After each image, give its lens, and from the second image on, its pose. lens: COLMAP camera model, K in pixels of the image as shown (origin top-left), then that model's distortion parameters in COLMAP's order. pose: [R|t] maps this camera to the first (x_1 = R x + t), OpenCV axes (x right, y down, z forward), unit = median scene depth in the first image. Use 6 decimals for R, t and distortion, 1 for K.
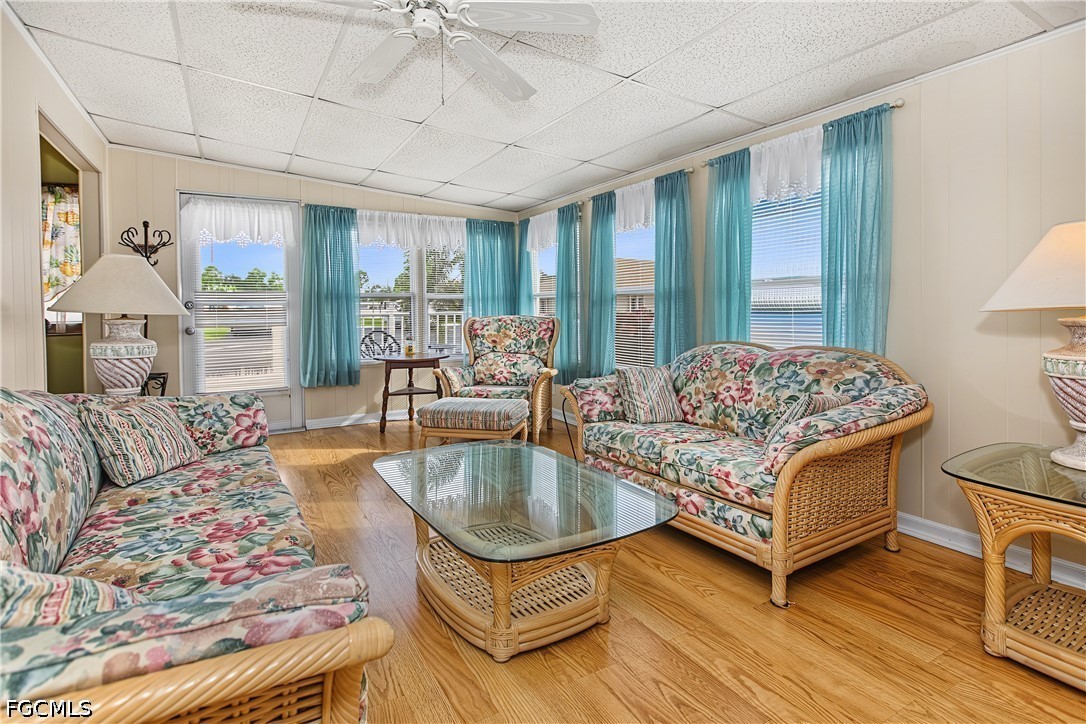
lens RADIAL K [[535.9, 0, 537.7], [0, 535.9, 304.5], [0, 0, 1]] dist [-0.000208, 0.001259]
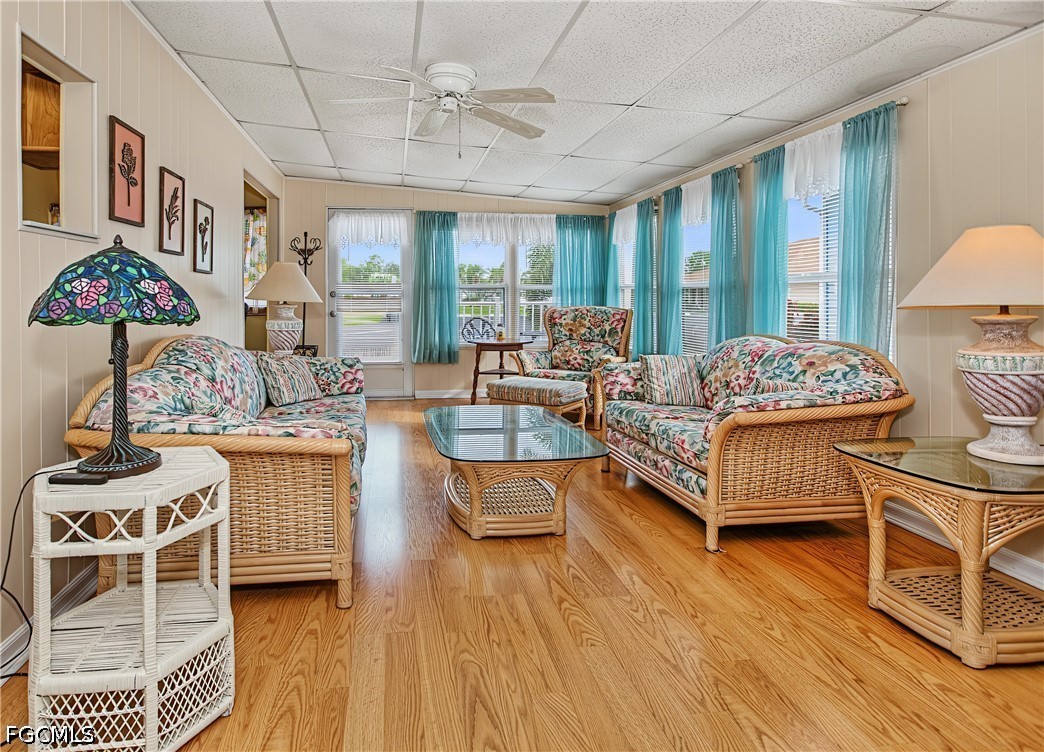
lens RADIAL K [[595.1, 0, 464.4], [0, 595.1, 272.7], [0, 0, 1]] dist [-0.002010, 0.013288]
pose [[0.920898, -0.006761, -0.389745, 0.299757], [-0.005853, 0.999497, -0.031168, -0.011362], [0.389760, 0.030984, 0.920395, -0.299677]]
